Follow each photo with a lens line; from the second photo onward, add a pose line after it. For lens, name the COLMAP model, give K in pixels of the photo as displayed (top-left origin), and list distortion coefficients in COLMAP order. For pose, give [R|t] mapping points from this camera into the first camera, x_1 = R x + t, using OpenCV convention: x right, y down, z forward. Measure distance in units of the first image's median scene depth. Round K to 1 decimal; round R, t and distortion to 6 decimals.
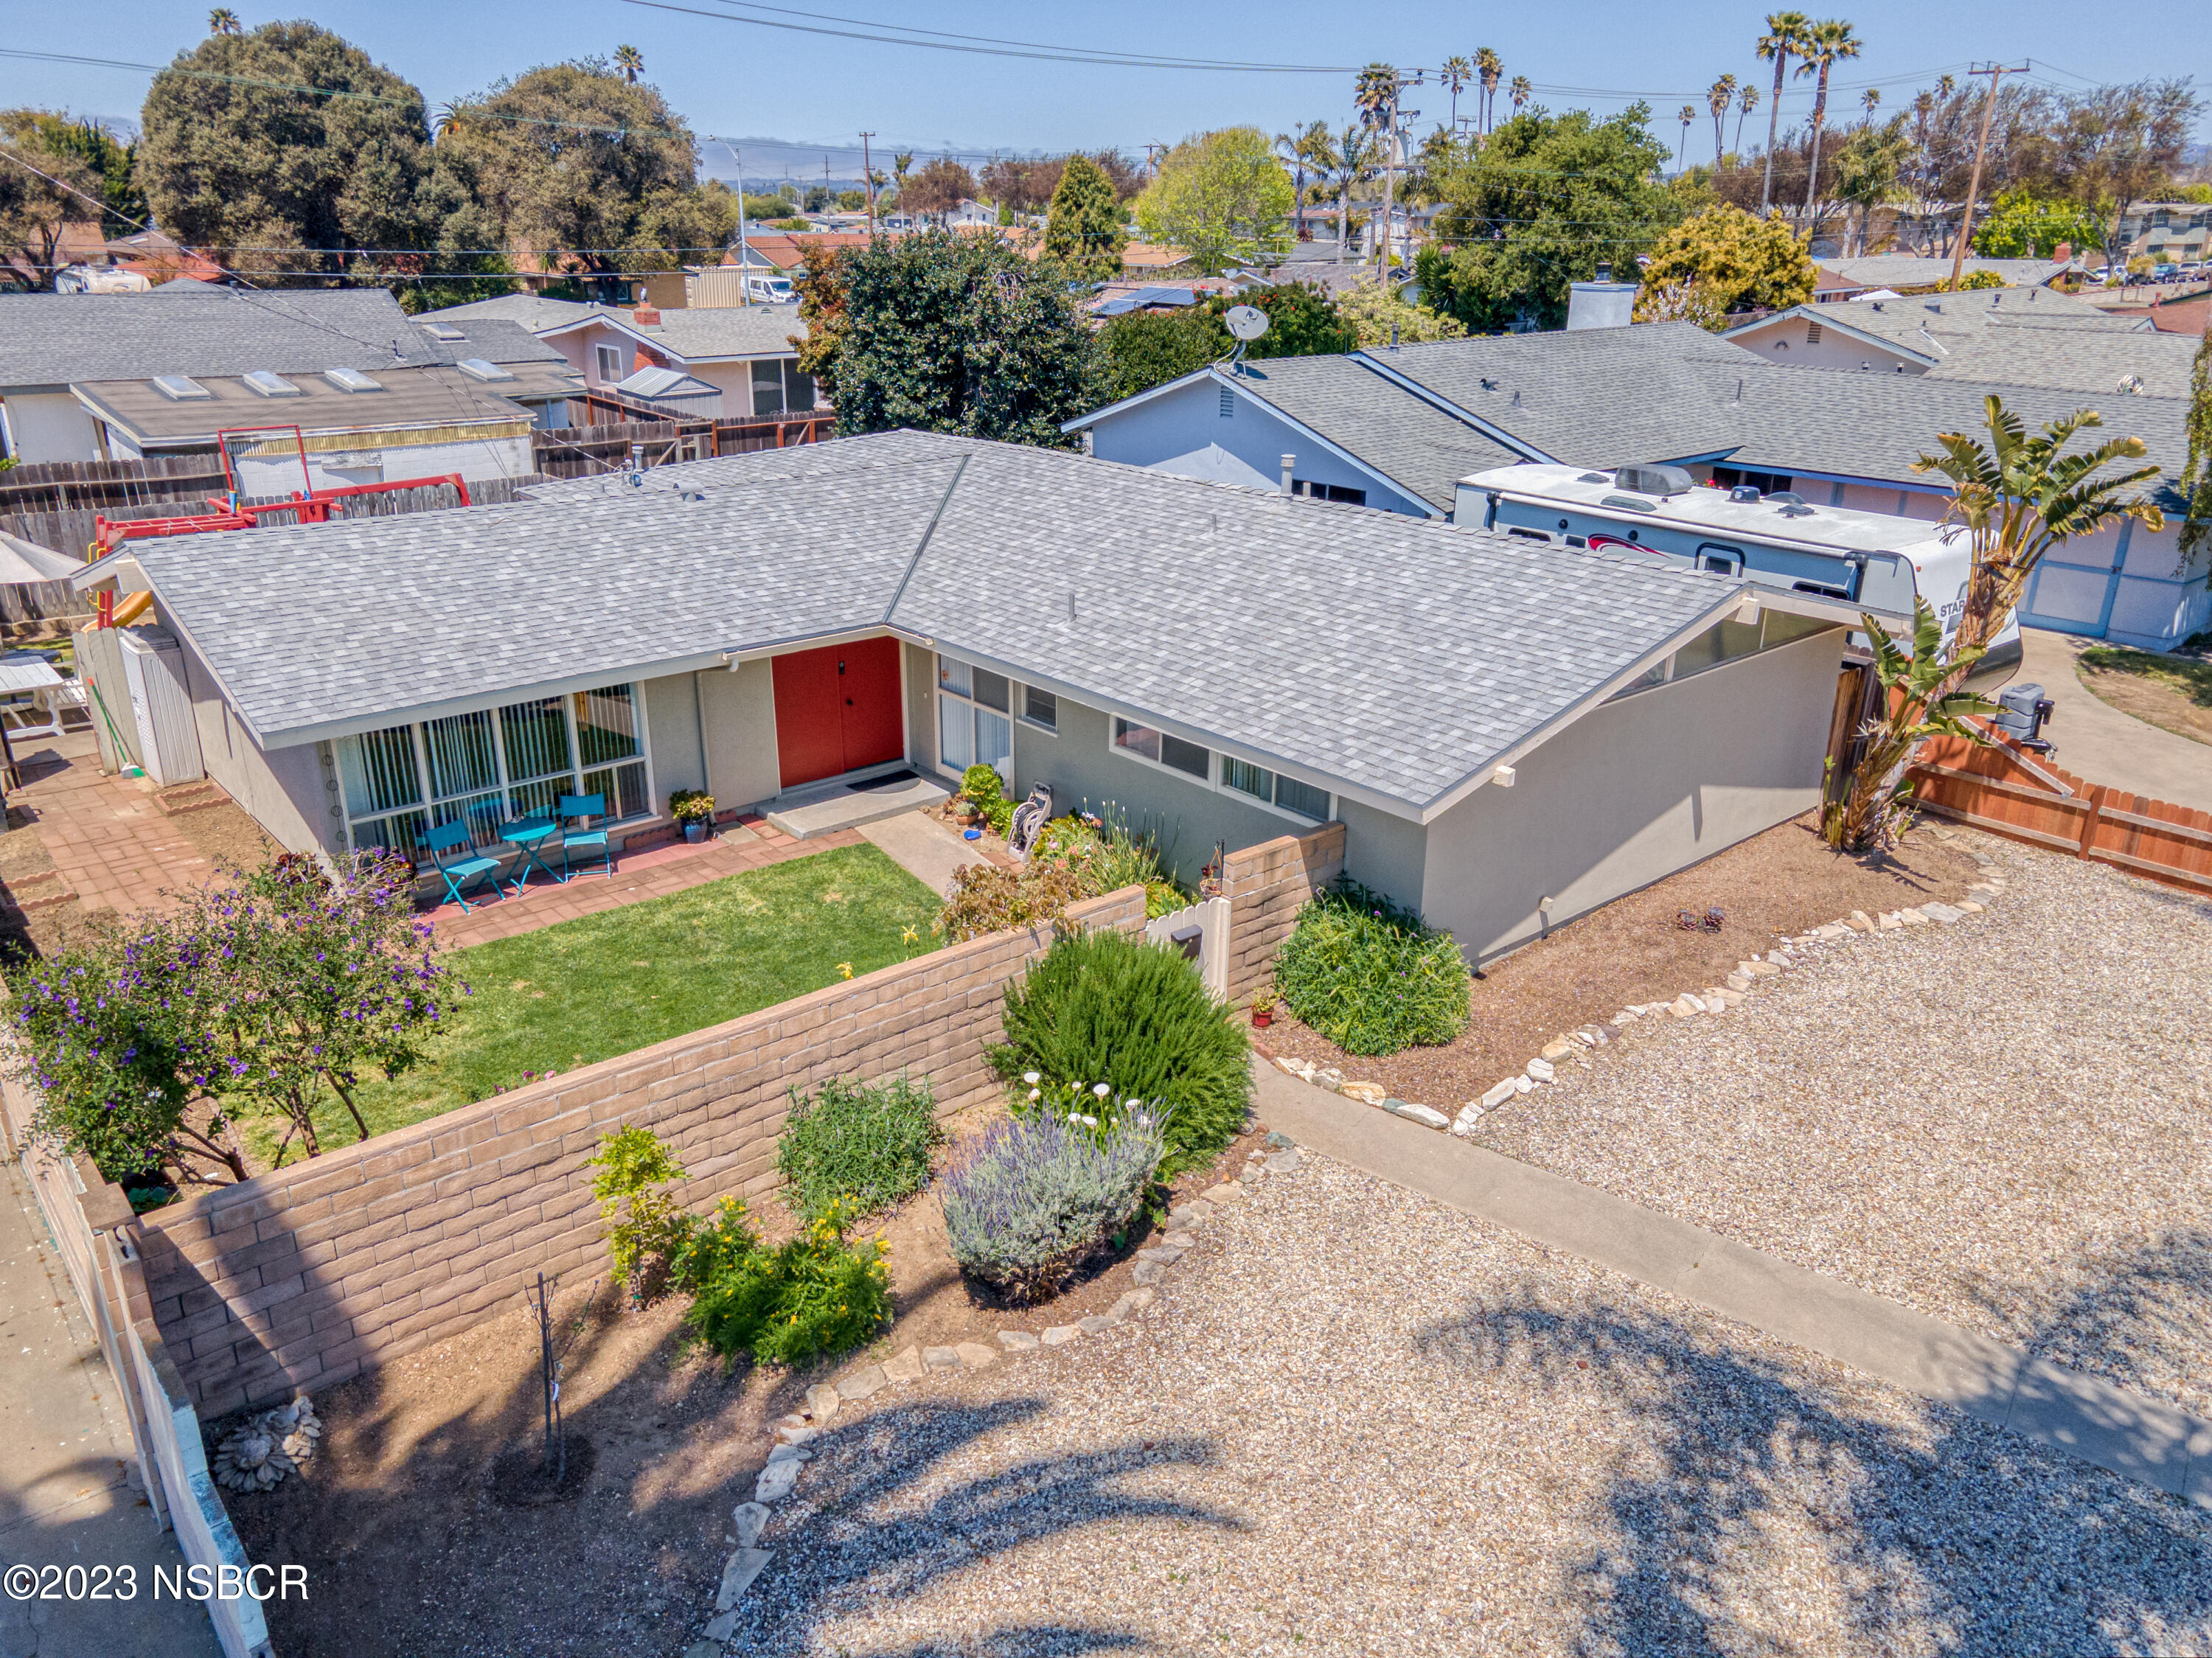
lens RADIAL K [[1589.2, 0, 1097.2], [0, 1589.2, 840.1], [0, 0, 1]] dist [0.020045, 0.045515]
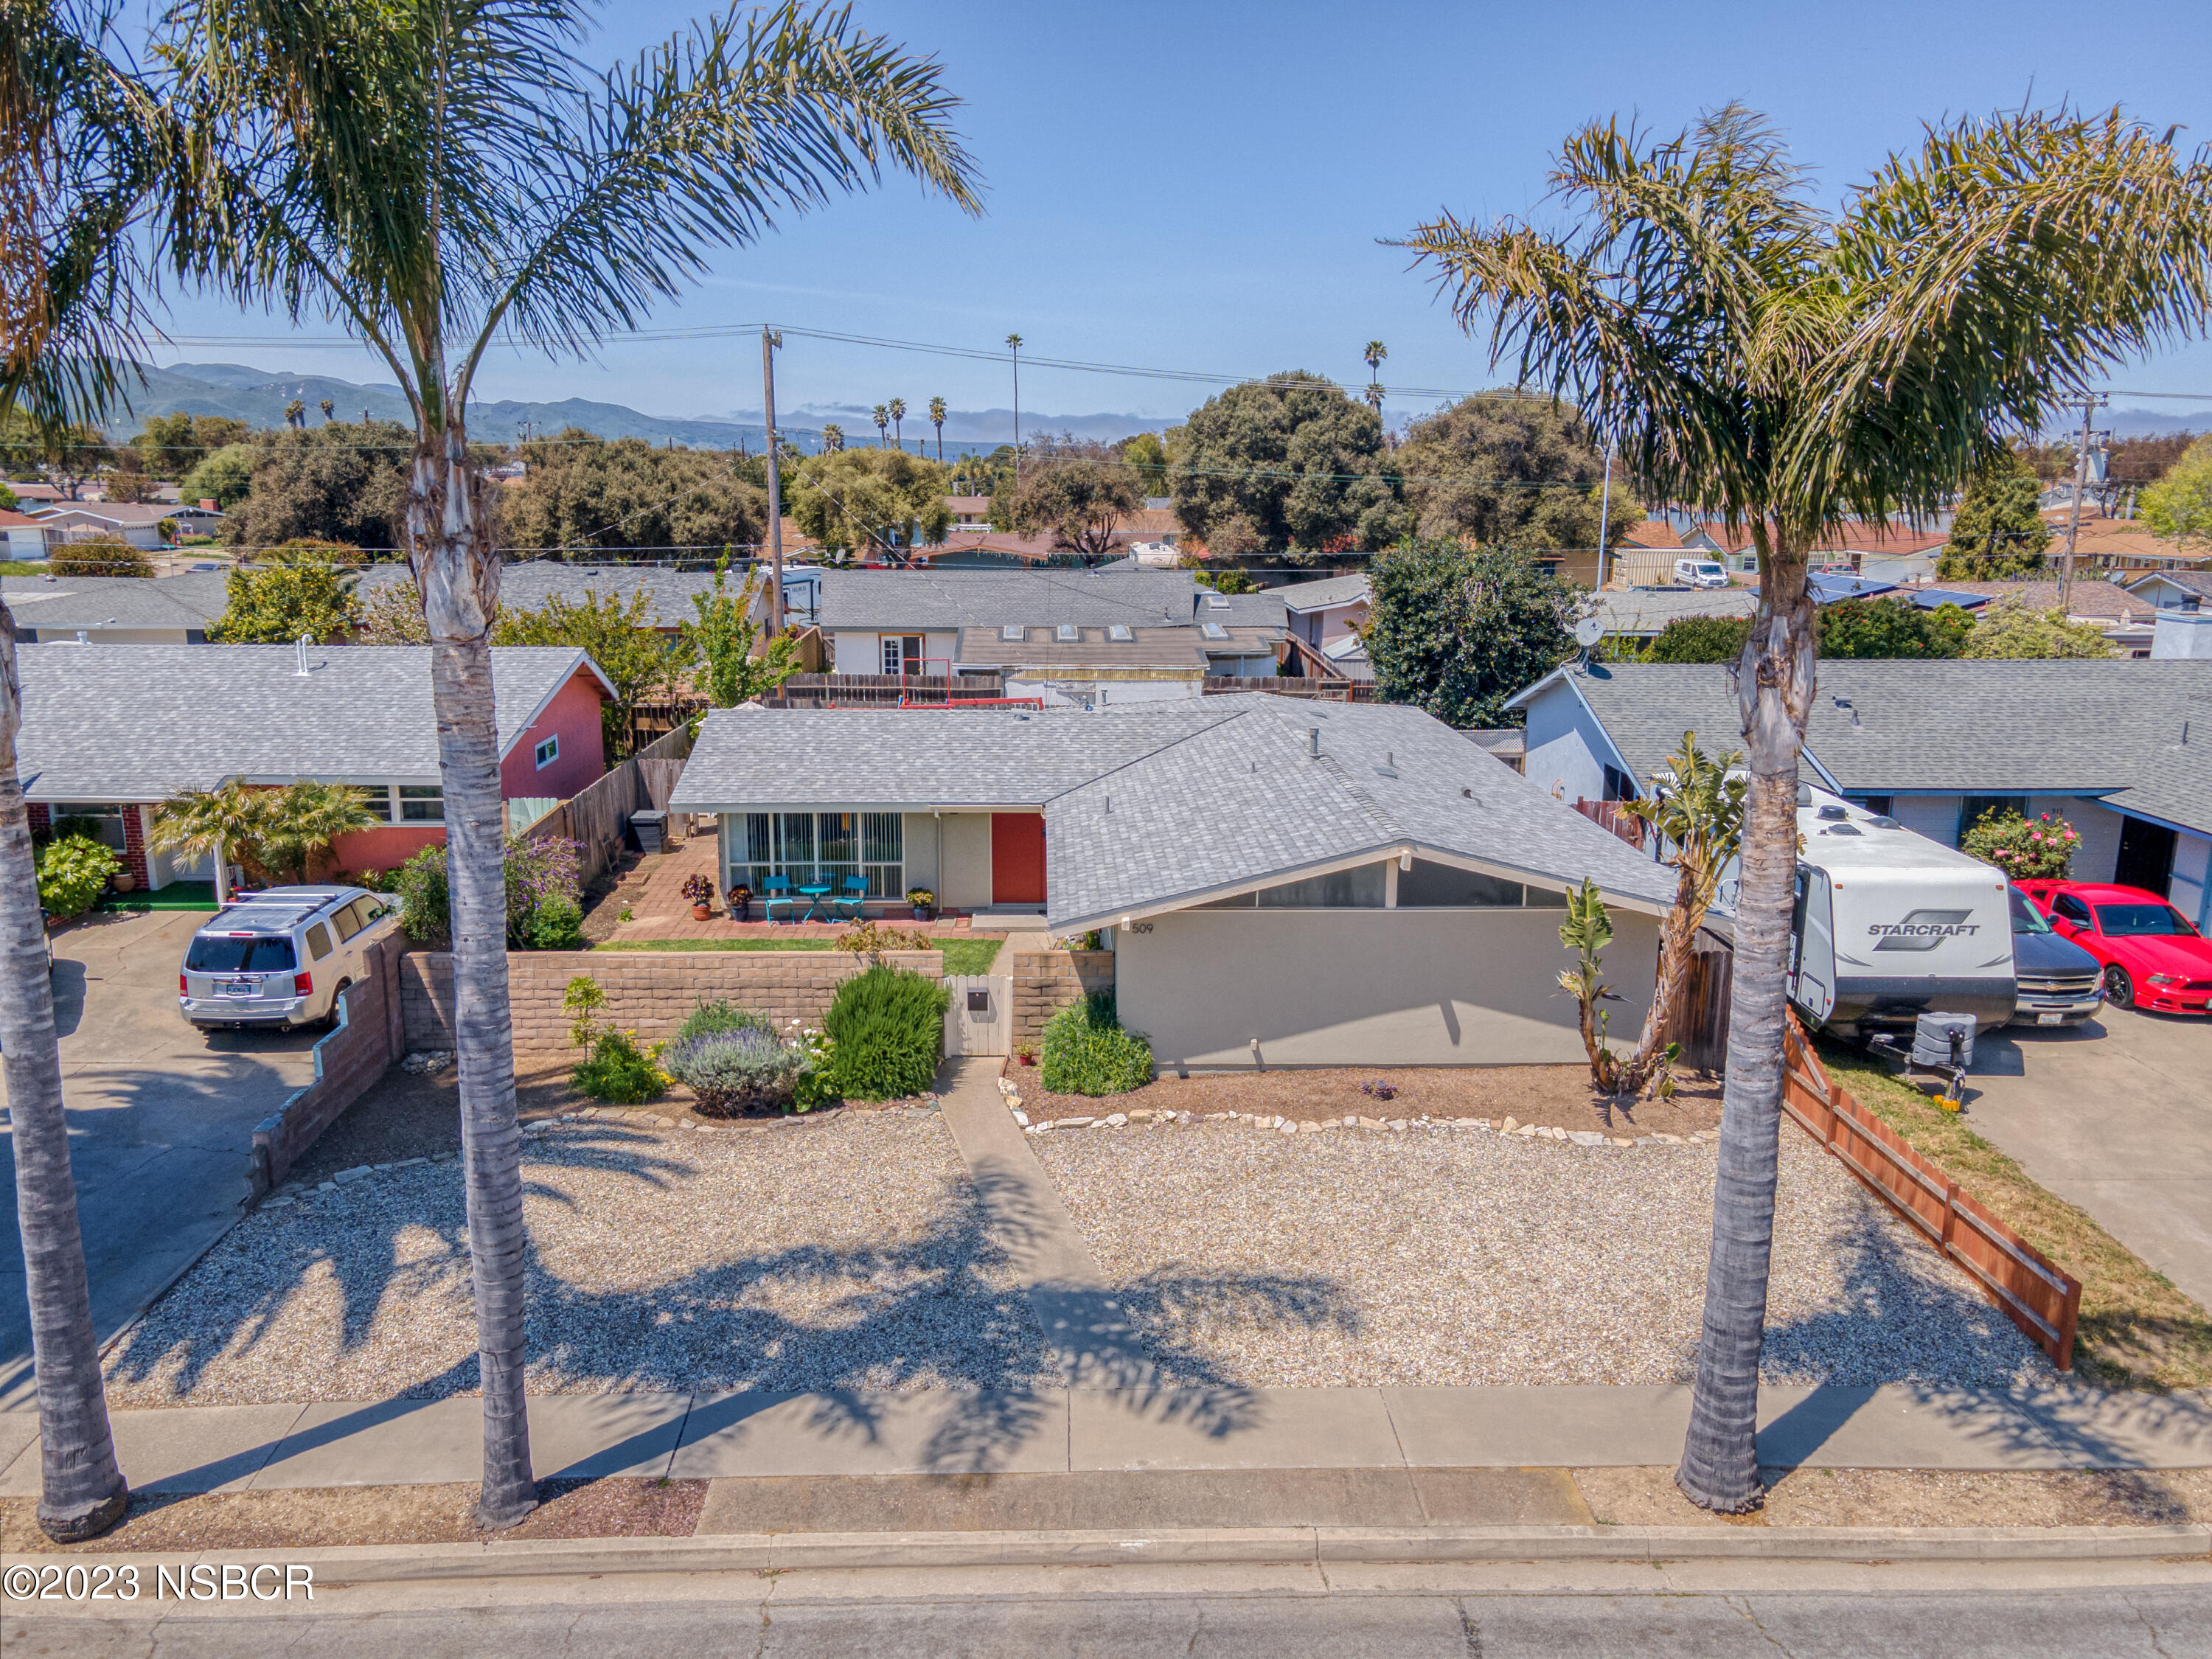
lens RADIAL K [[1585.9, 0, 1105.2], [0, 1585.9, 874.9], [0, 0, 1]] dist [0.047621, 0.001823]
pose [[0.789790, 0.153488, -0.593863, 0.476216], [-0.231389, 0.971207, -0.056715, 0.002328], [0.568058, 0.182206, 0.802565, -0.111527]]
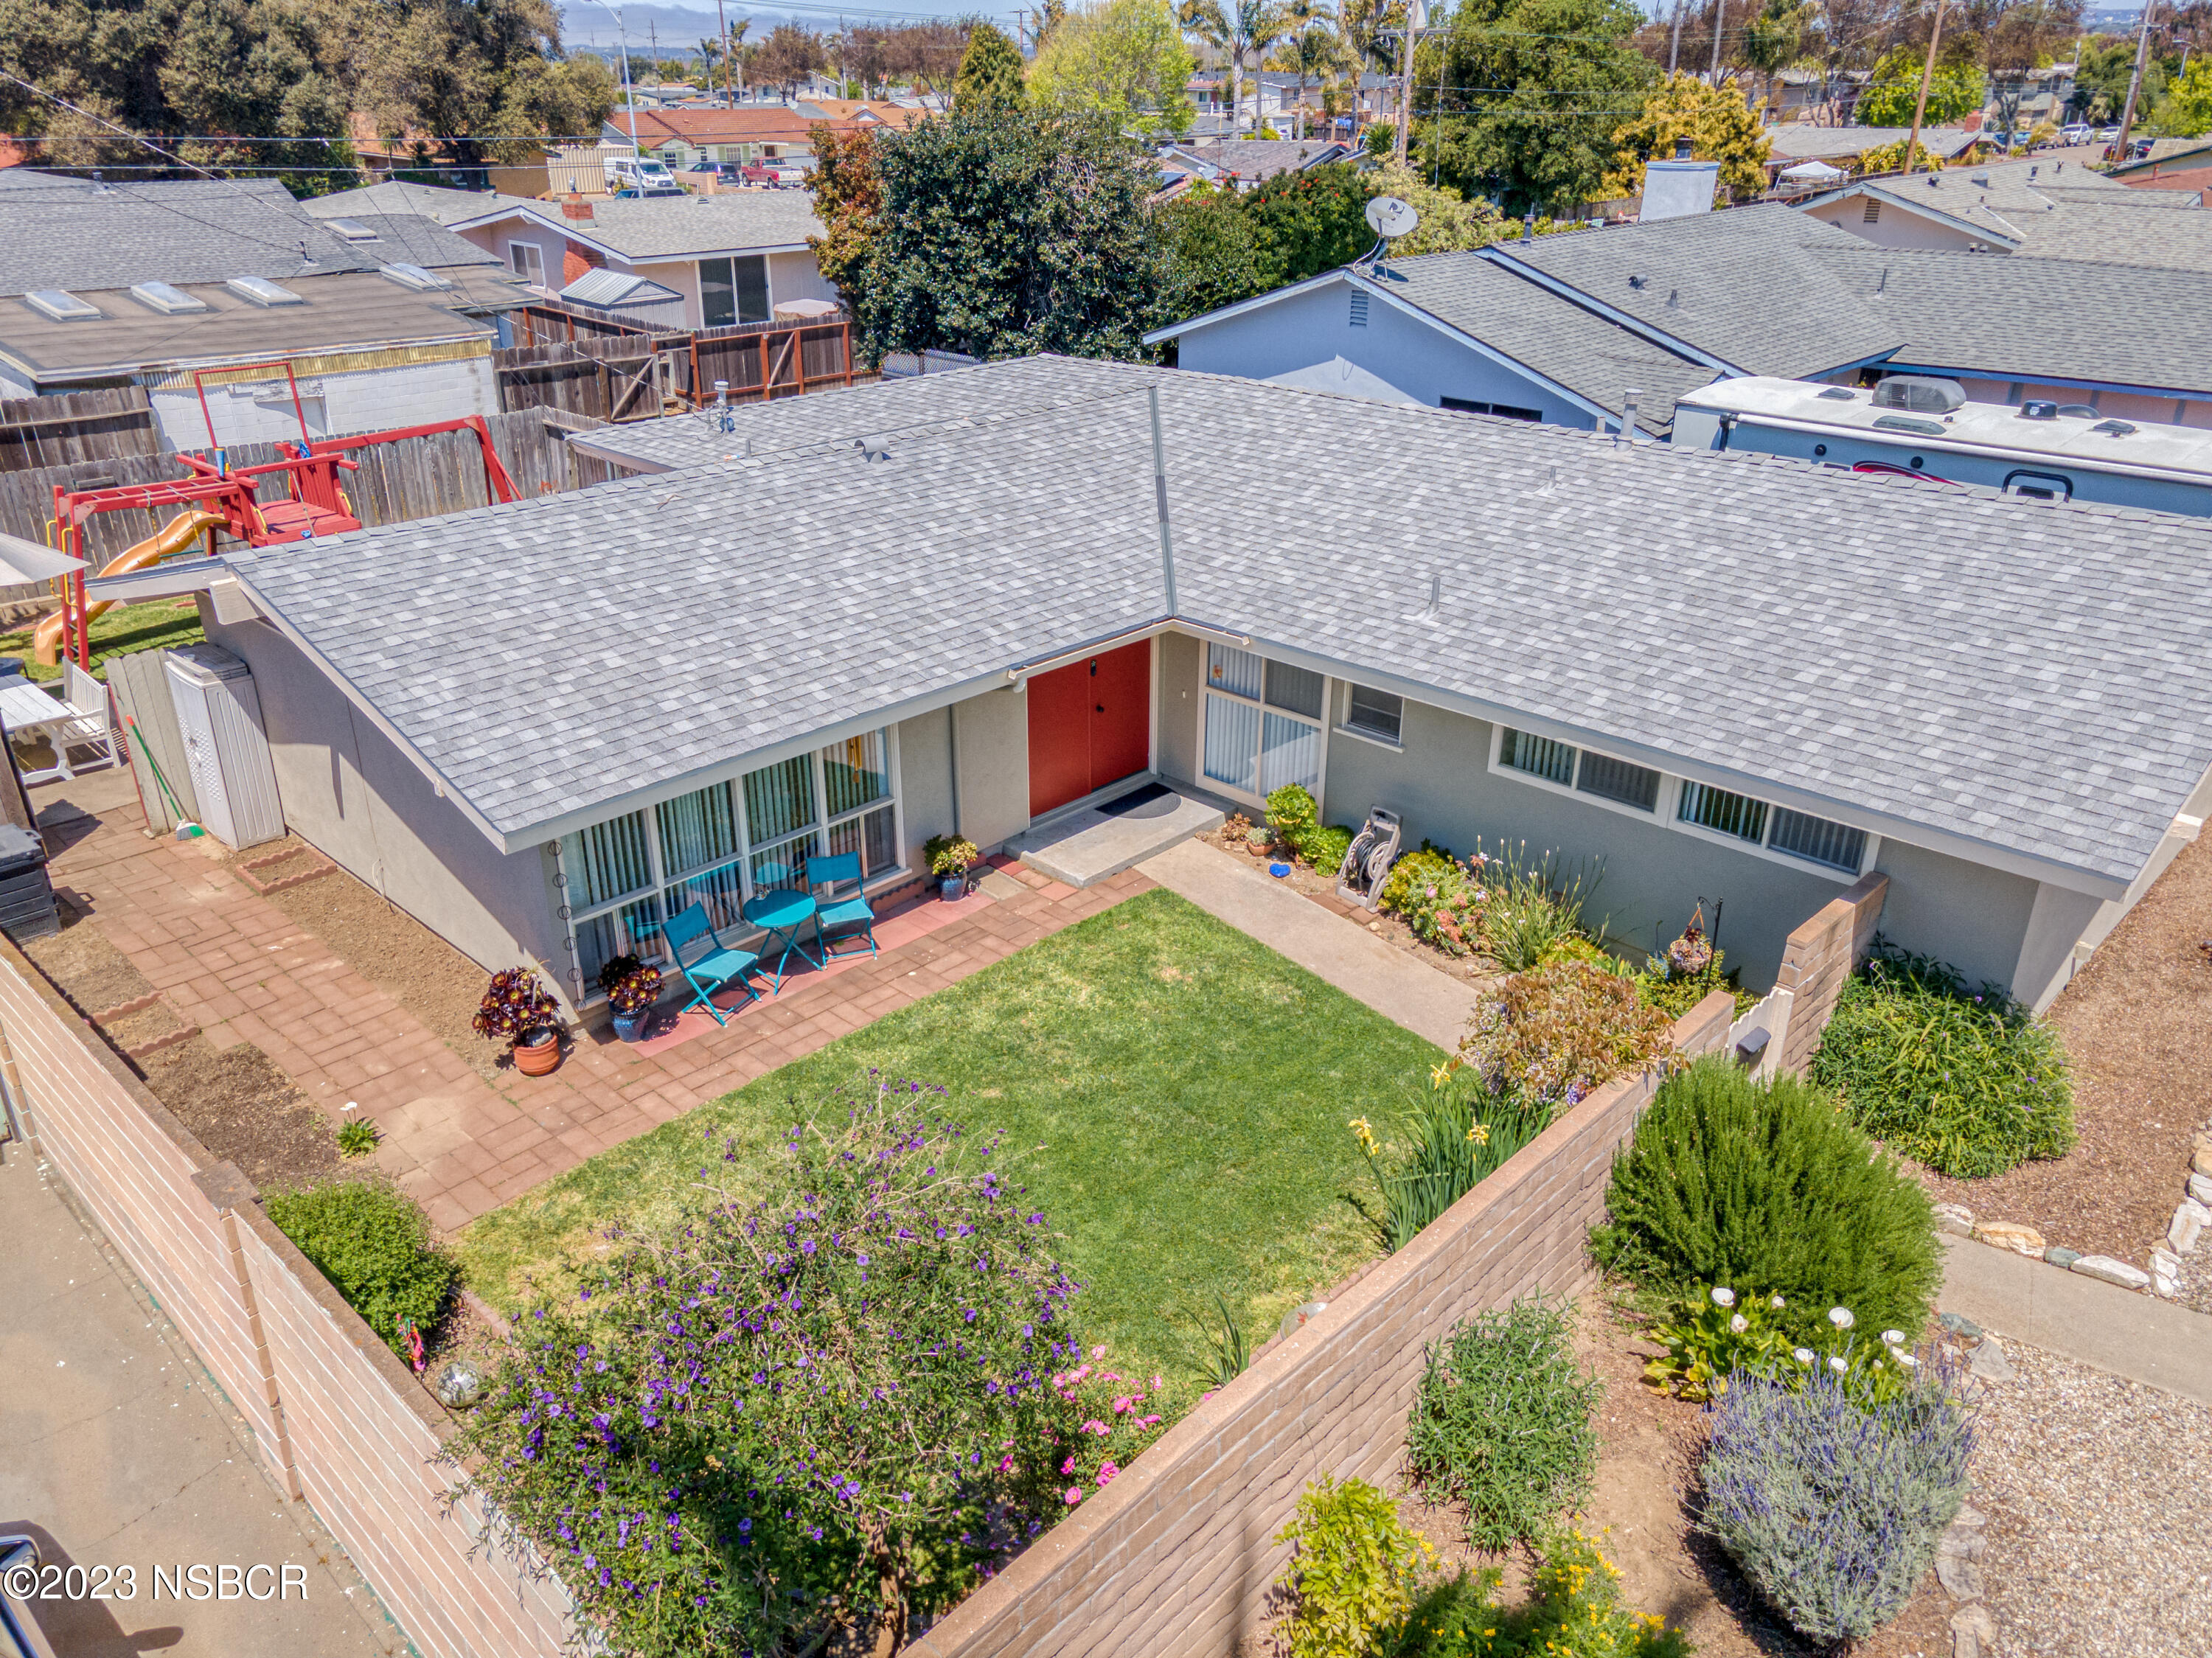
lens RADIAL K [[1589.2, 0, 1097.2], [0, 1589.2, 840.1], [0, 0, 1]] dist [0.020045, 0.045515]
pose [[0.994802, -0.047809, 0.089910, -0.141152], [0.041643, 0.996730, 0.069246, -0.045625], [-0.092926, -0.065141, 0.993540, 0.110057]]
